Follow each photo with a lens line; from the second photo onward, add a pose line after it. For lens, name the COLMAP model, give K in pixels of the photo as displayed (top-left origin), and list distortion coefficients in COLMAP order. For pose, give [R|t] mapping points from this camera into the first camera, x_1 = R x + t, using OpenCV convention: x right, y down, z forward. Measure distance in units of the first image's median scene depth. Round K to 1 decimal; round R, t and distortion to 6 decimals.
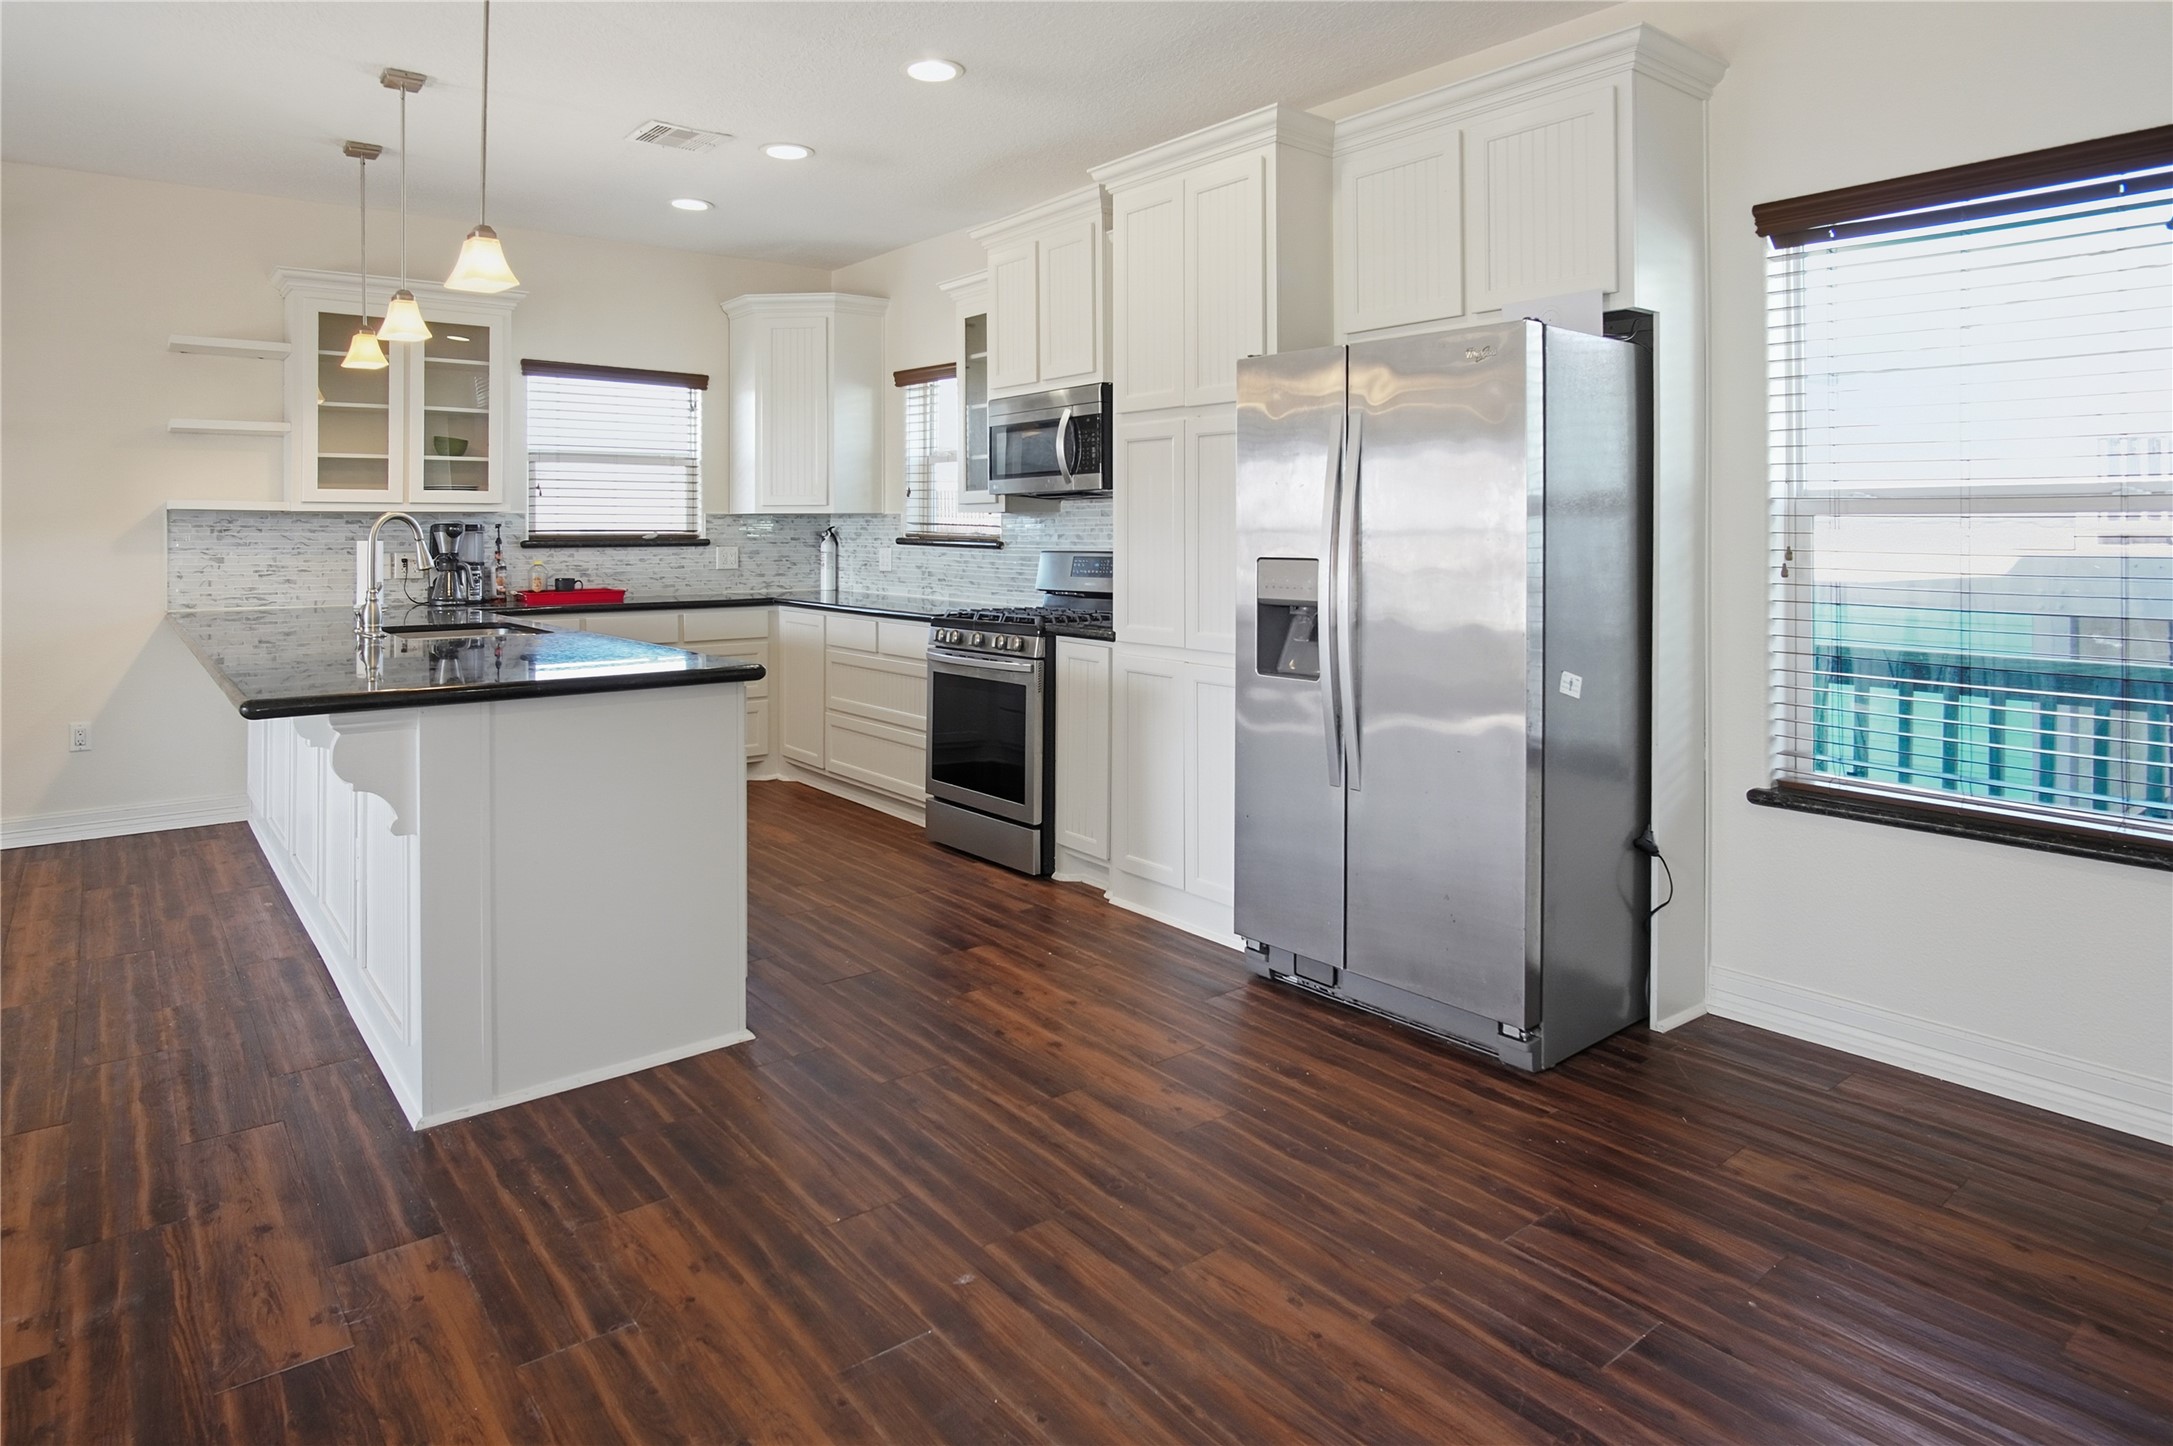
lens RADIAL K [[1271.3, 0, 1081.9], [0, 1271.3, 508.0], [0, 0, 1]] dist [-0.016164, -0.001315]
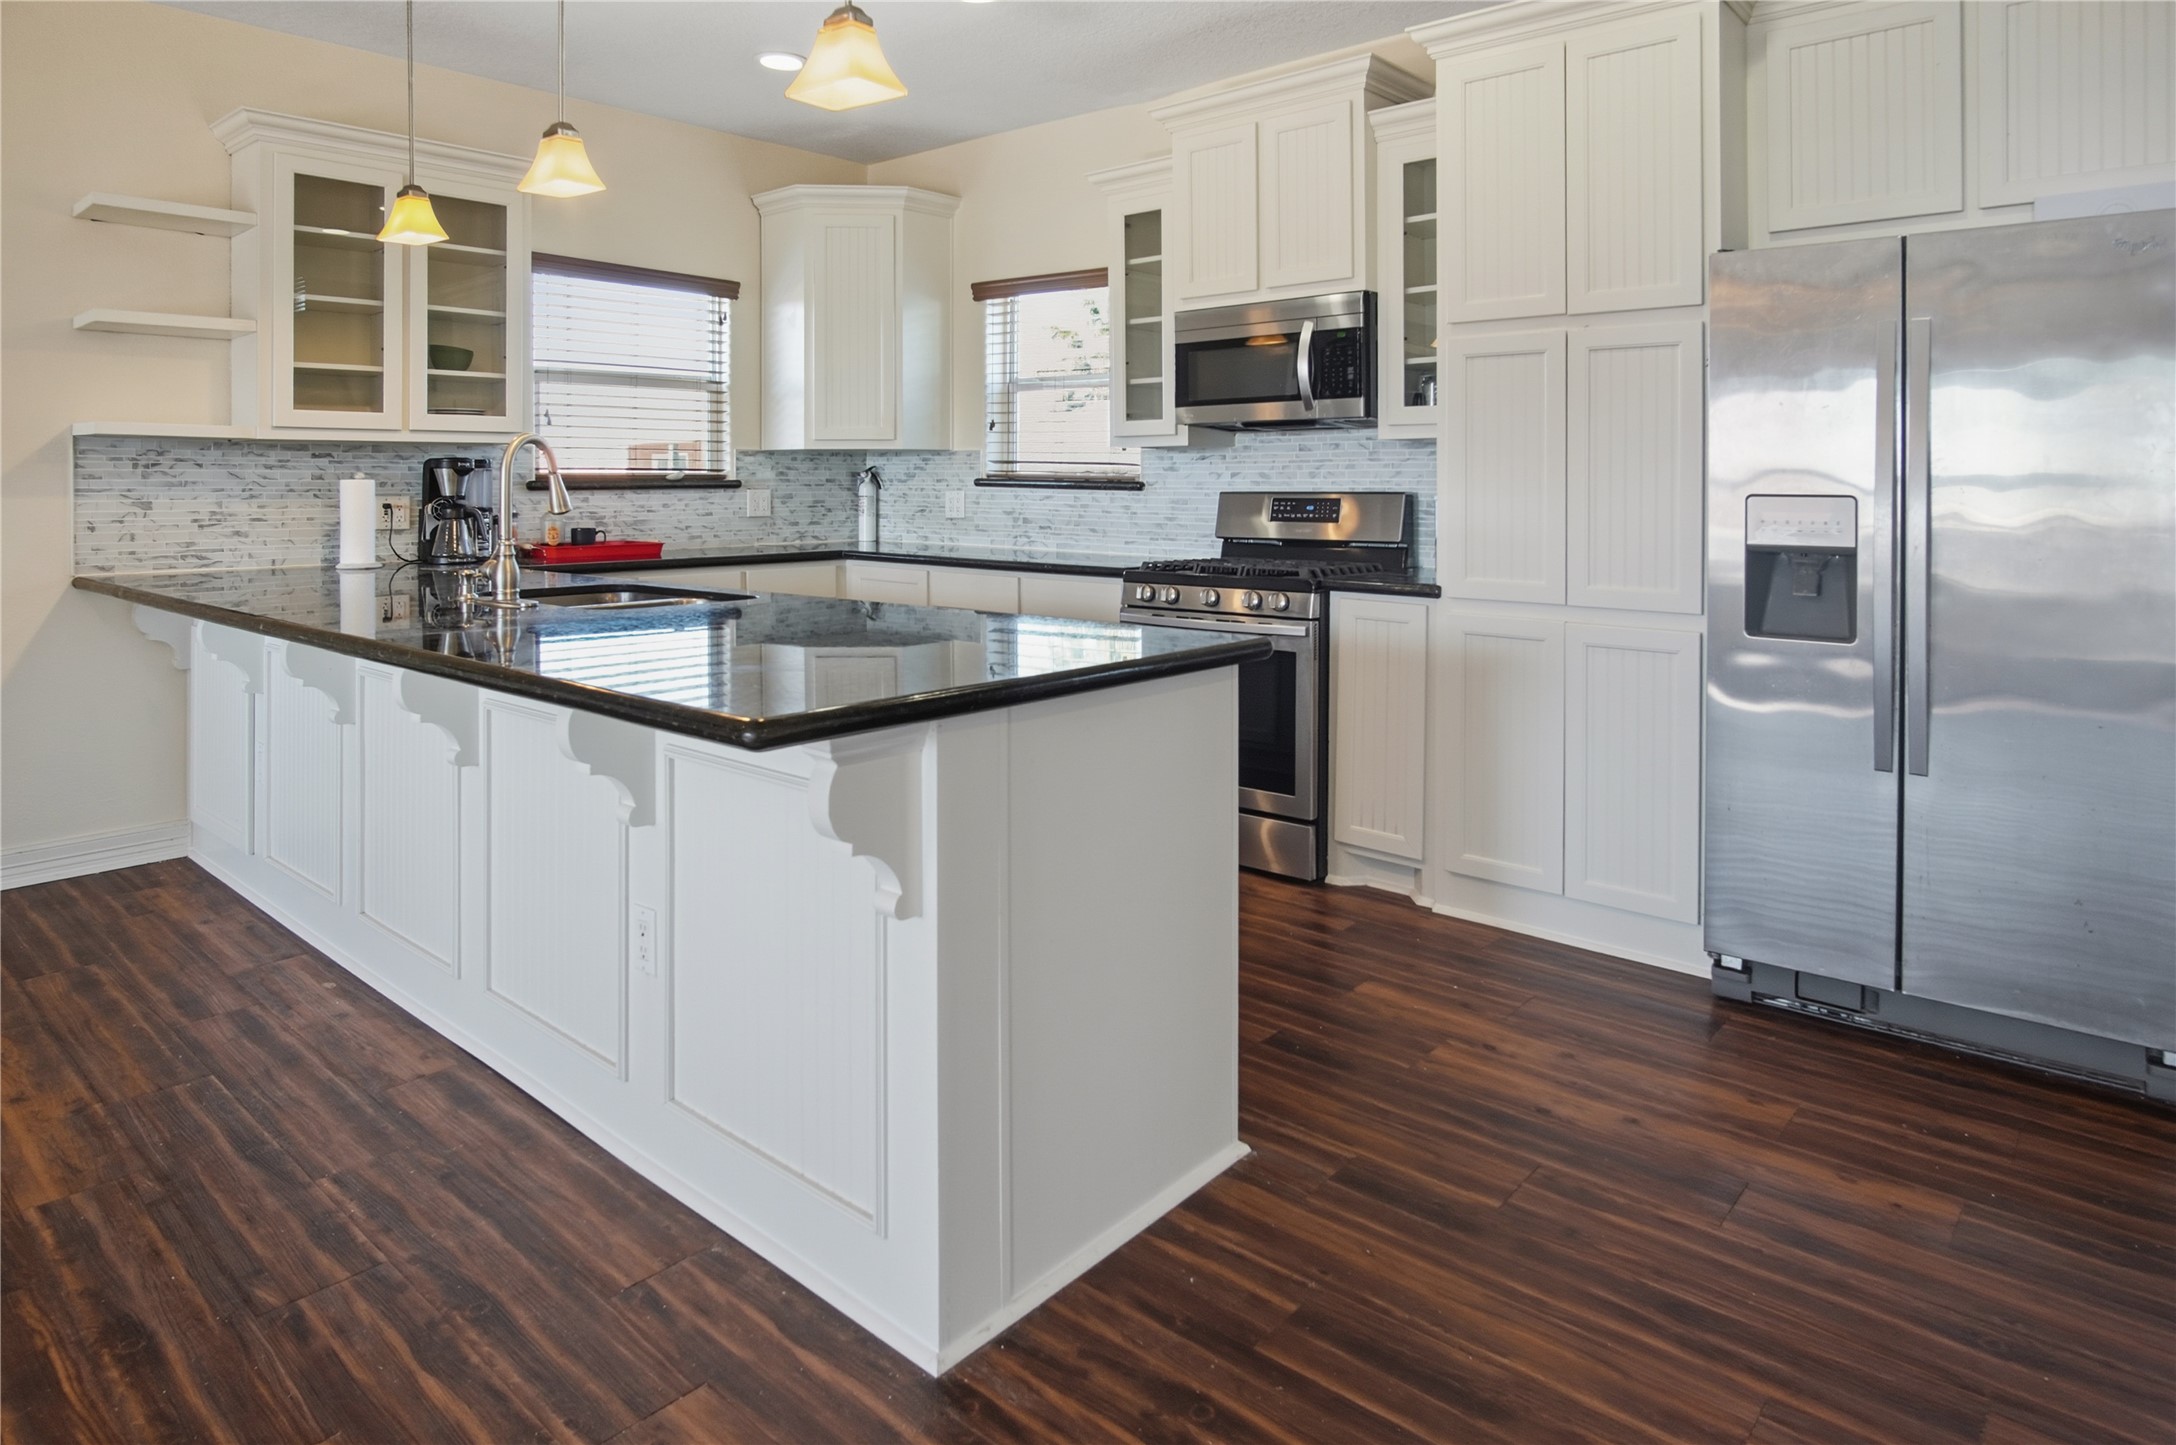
lens RADIAL K [[1277.8, 0, 1058.5], [0, 1277.8, 475.0], [0, 0, 1]] dist [-0.017181, 0.001385]
pose [[0.983903, 0.001936, 0.178694, -0.282879], [-0.004244, 0.999912, 0.012534, 0.011690], [-0.178654, -0.013090, 0.983825, 0.172126]]
